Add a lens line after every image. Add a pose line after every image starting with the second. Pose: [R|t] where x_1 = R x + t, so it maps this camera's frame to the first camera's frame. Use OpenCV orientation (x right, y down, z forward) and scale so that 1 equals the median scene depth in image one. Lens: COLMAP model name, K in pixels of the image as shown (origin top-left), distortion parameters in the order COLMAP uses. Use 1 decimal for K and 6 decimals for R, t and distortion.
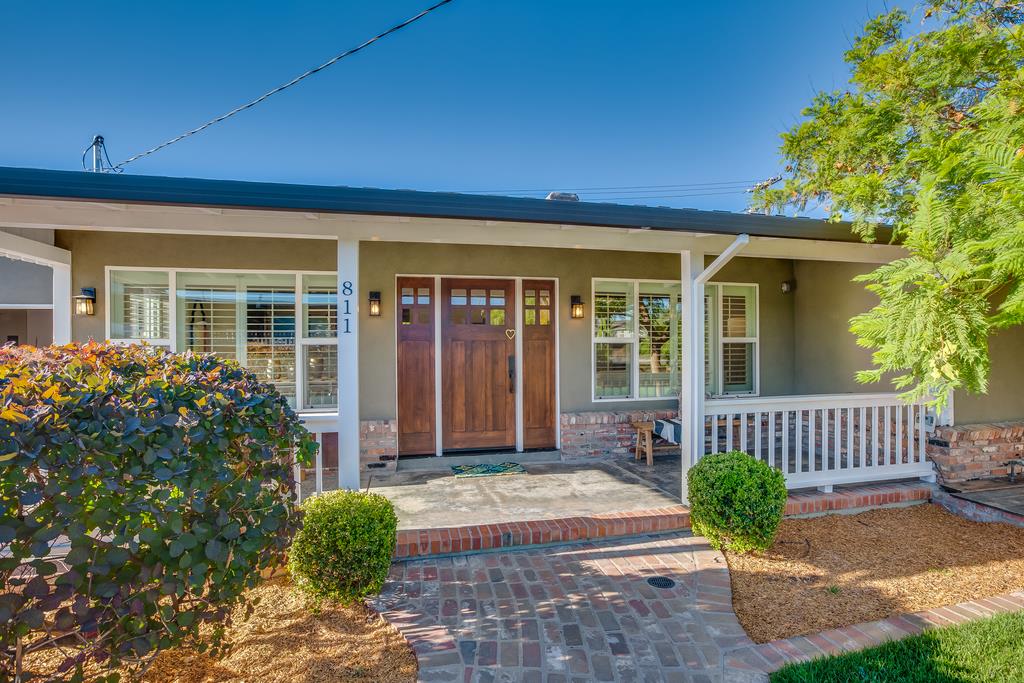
lens RADIAL K [[483.3, 0, 517.9], [0, 483.3, 343.5], [0, 0, 1]] dist [-0.018424, 0.000036]
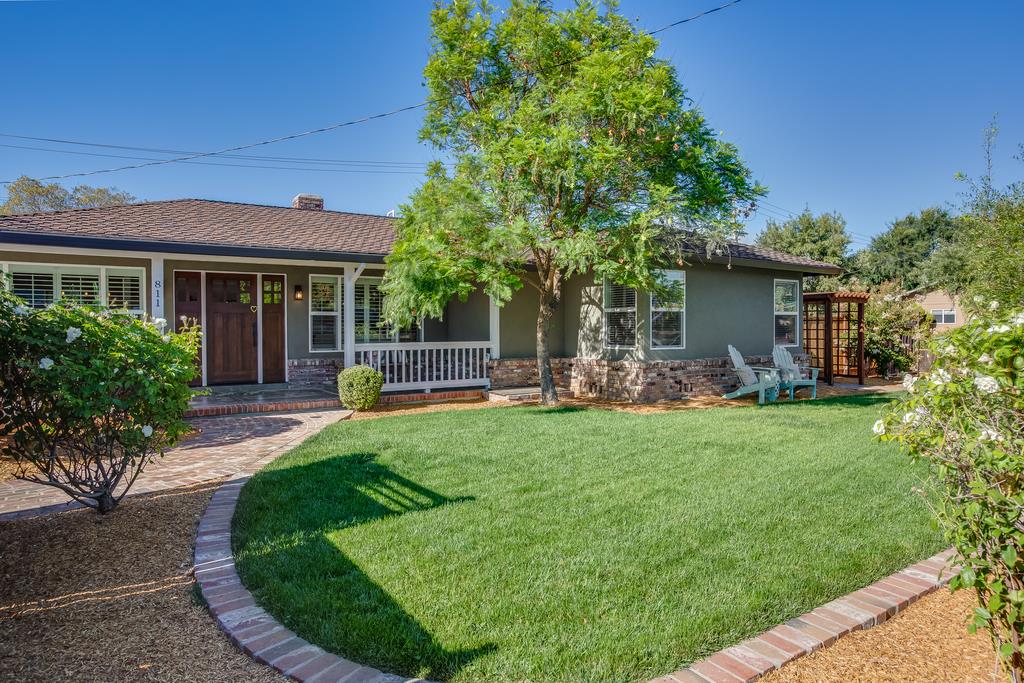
lens RADIAL K [[618.0, 0, 505.6], [0, 618.0, 335.5], [0, 0, 1]] dist [-0.034129, 0.032598]
pose [[0.947051, -0.002581, 0.321073, 0.117340], [-0.002196, 0.999892, 0.014516, 0.036015], [-0.321076, -0.014452, 0.946943, -1.157638]]
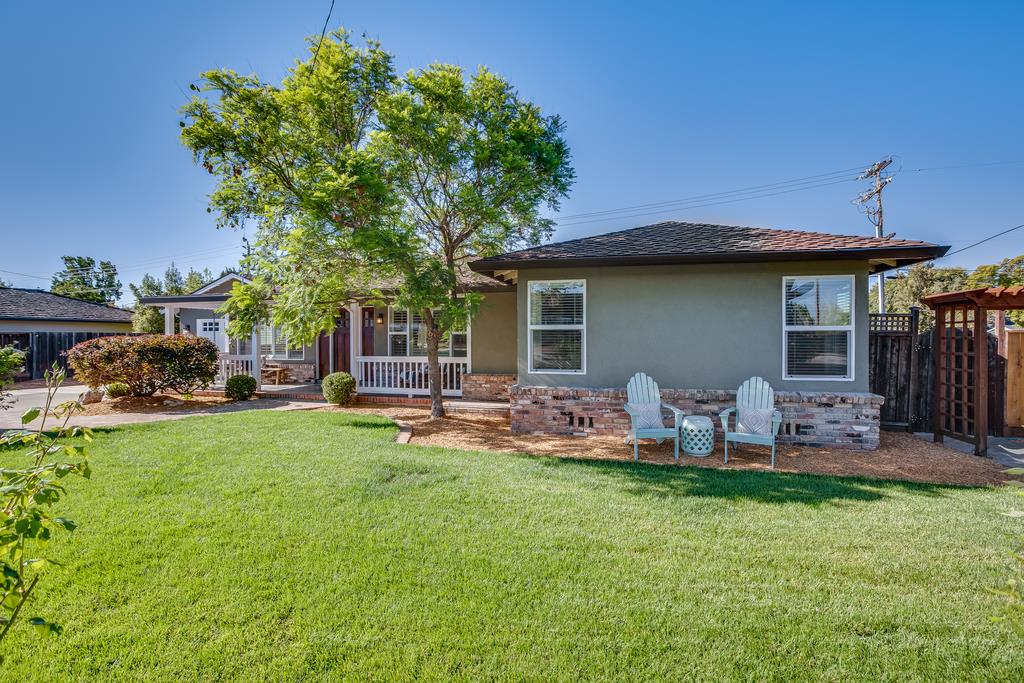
lens RADIAL K [[465.4, 0, 511.6], [0, 465.4, 341.1], [0, 0, 1]] dist [-0.033642, 0.014069]
pose [[0.869163, 0.008170, -0.494458, 1.762213], [-0.008393, 0.999963, 0.001768, 0.020659], [0.494455, 0.002613, 0.869199, -0.591964]]
